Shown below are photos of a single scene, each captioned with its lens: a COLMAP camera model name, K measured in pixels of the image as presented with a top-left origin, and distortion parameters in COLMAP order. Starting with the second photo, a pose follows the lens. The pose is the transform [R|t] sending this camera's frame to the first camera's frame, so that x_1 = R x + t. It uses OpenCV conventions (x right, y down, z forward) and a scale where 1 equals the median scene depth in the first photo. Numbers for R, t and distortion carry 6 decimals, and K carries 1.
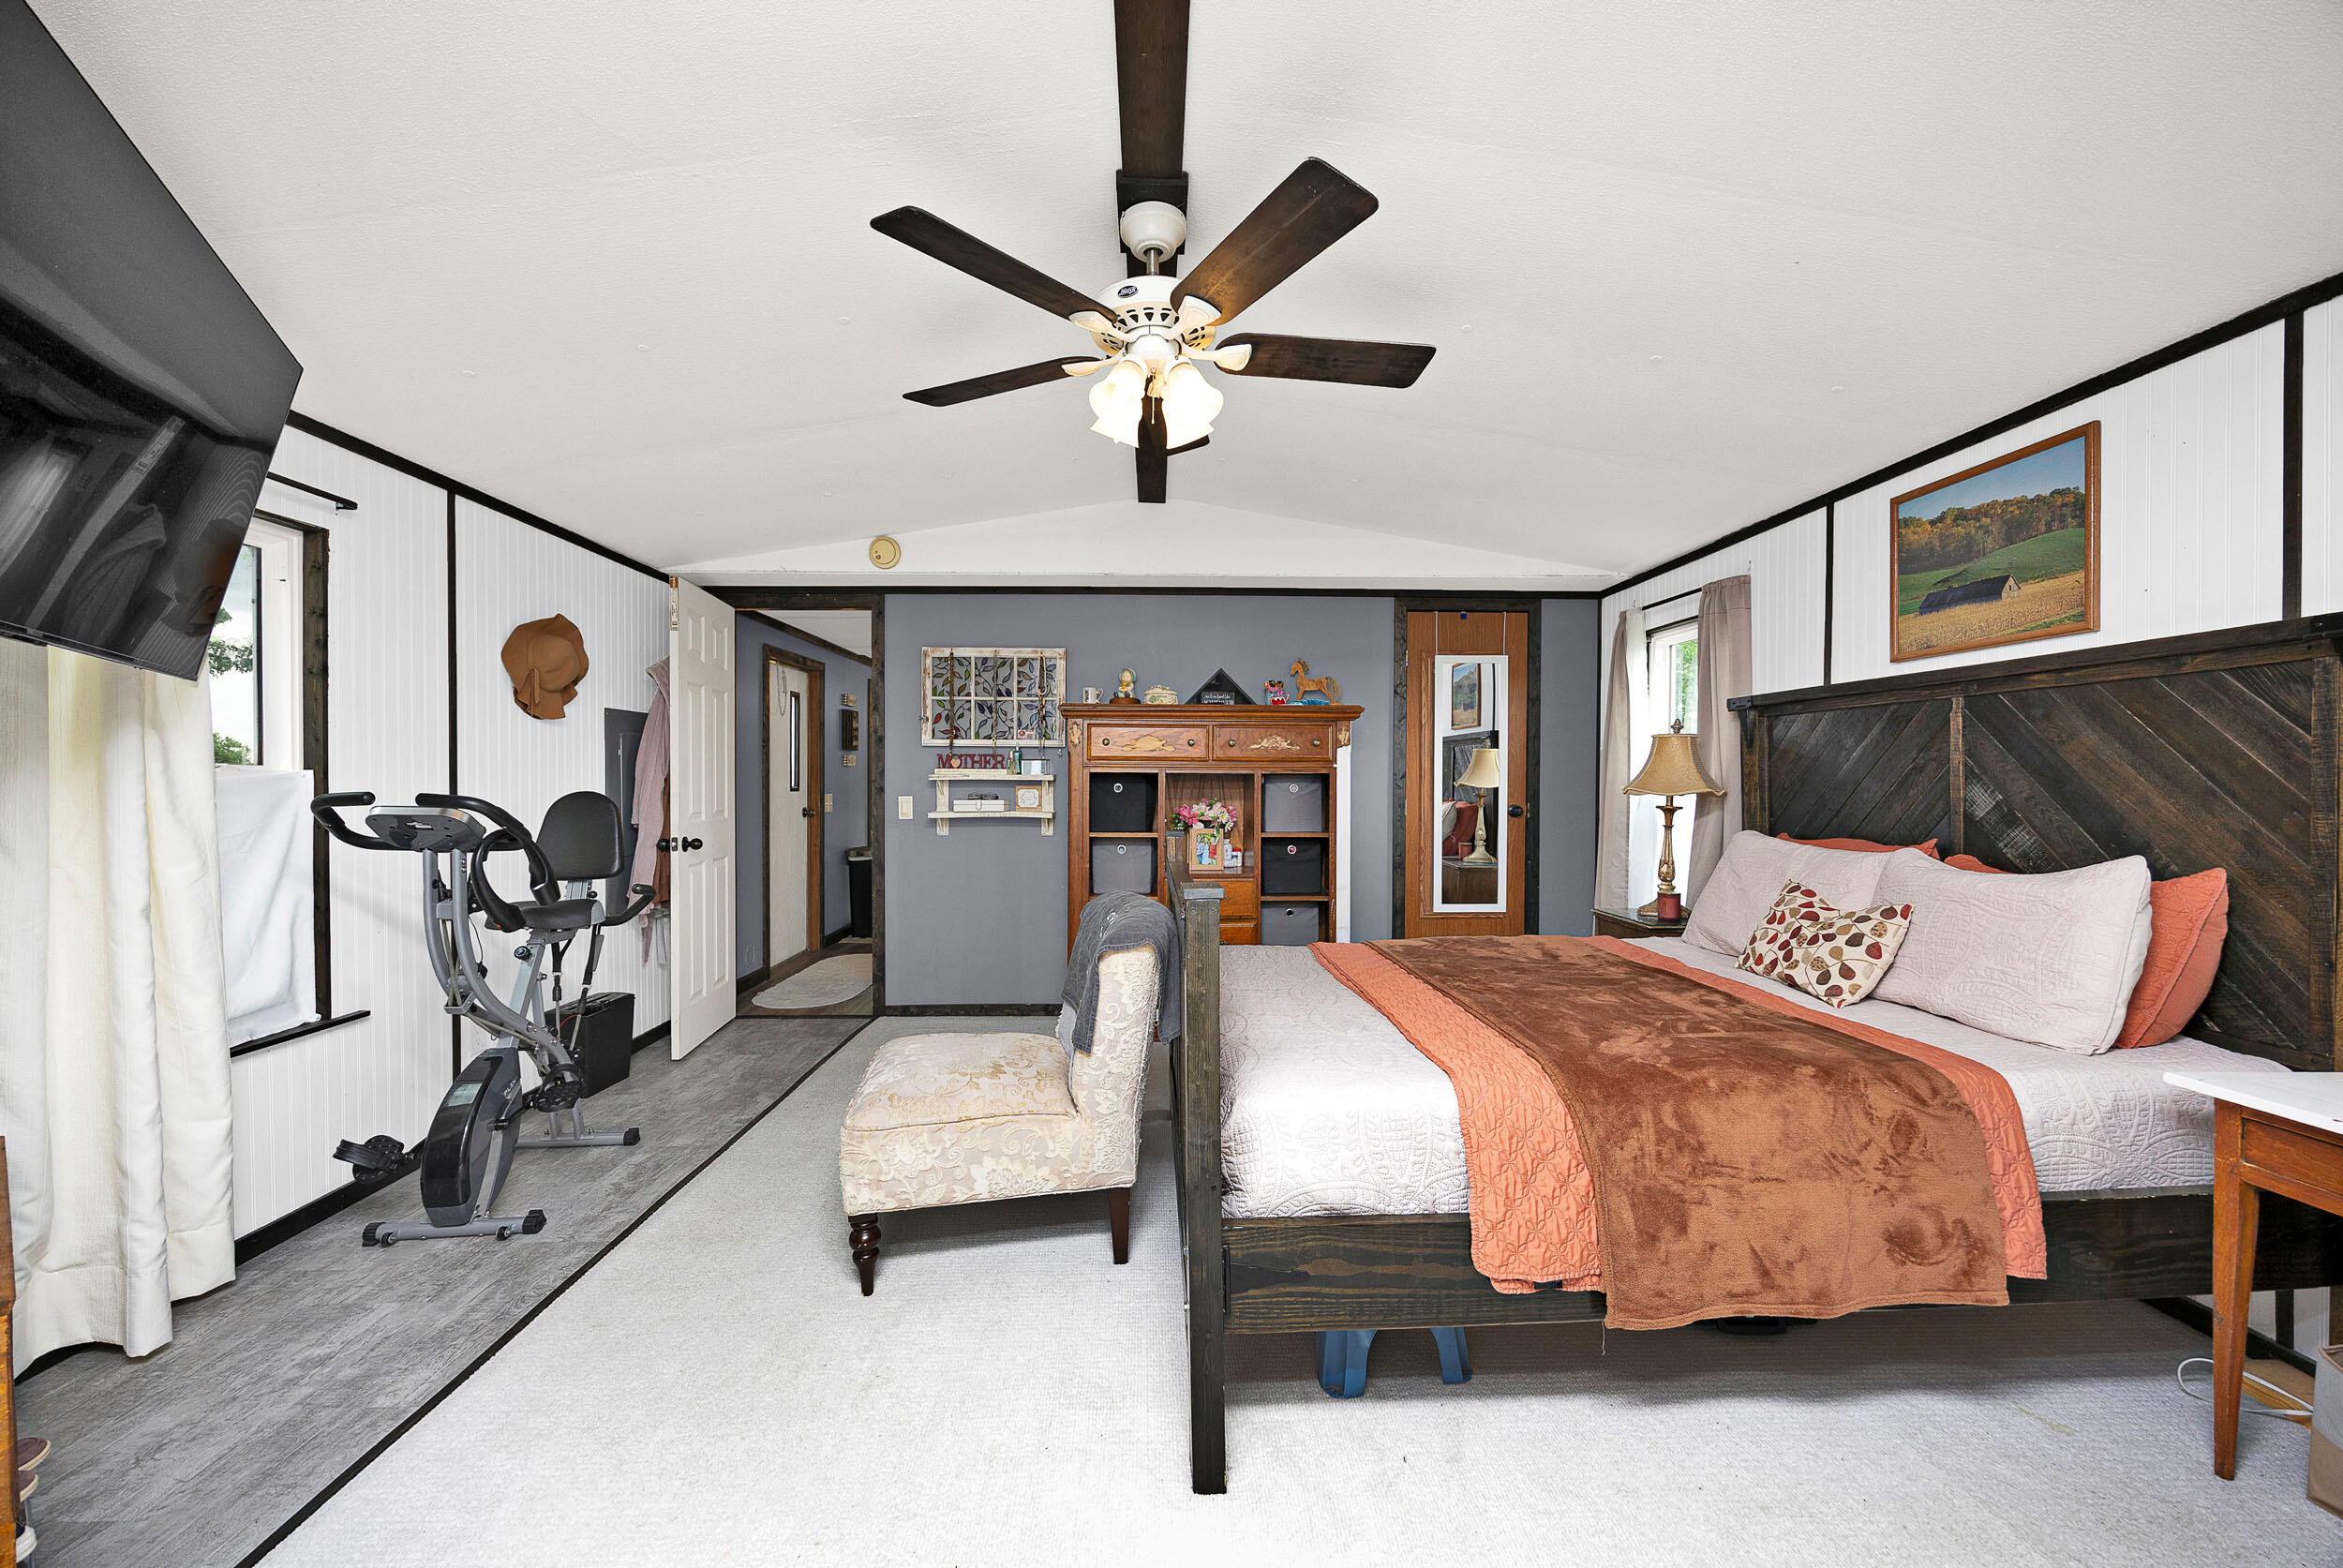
lens RADIAL K [[897.5, 0, 1174.1], [0, 897.5, 785.2], [0, 0, 1]] dist [-0.007543, -0.000272]
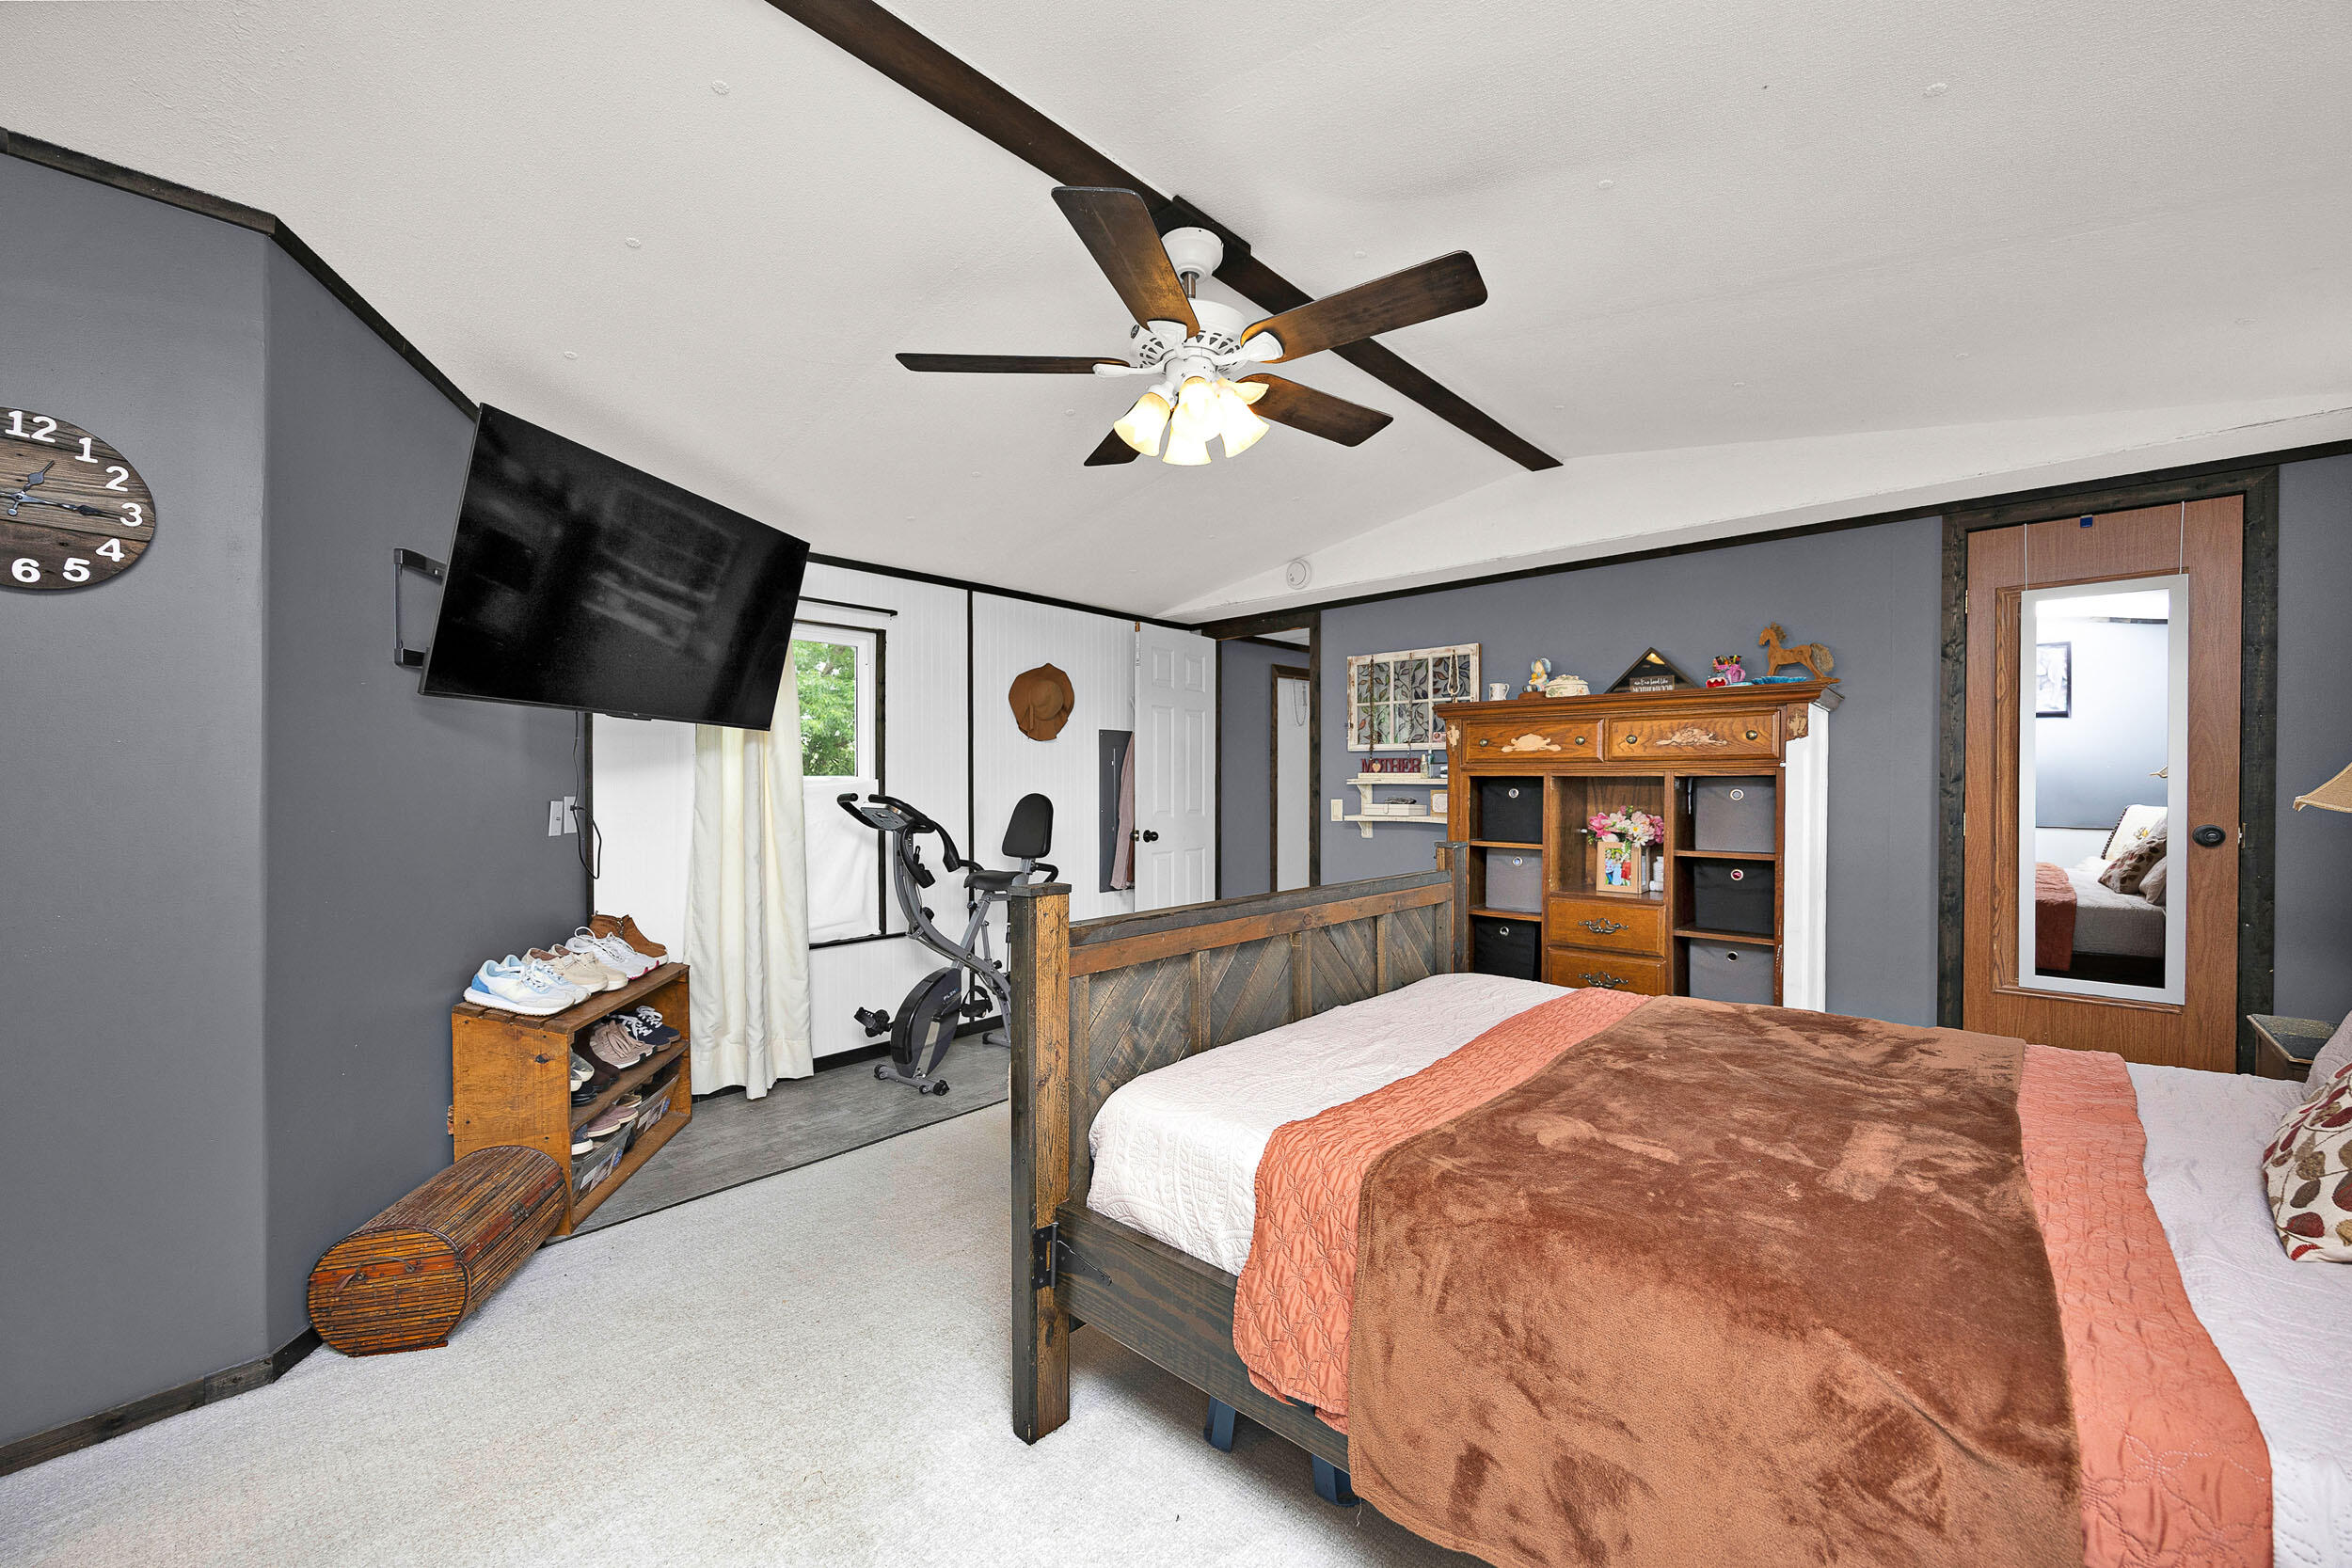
lens RADIAL K [[900.9, 0, 1182.9], [0, 900.9, 789.5], [0, 0, 1]] dist [-0.007543, -0.000272]
pose [[0.720143, 0.003782, -0.693816, 0.325122], [-0.001281, 0.999991, 0.004121, -0.003759], [0.693825, -0.002079, 0.720141, 0.117430]]
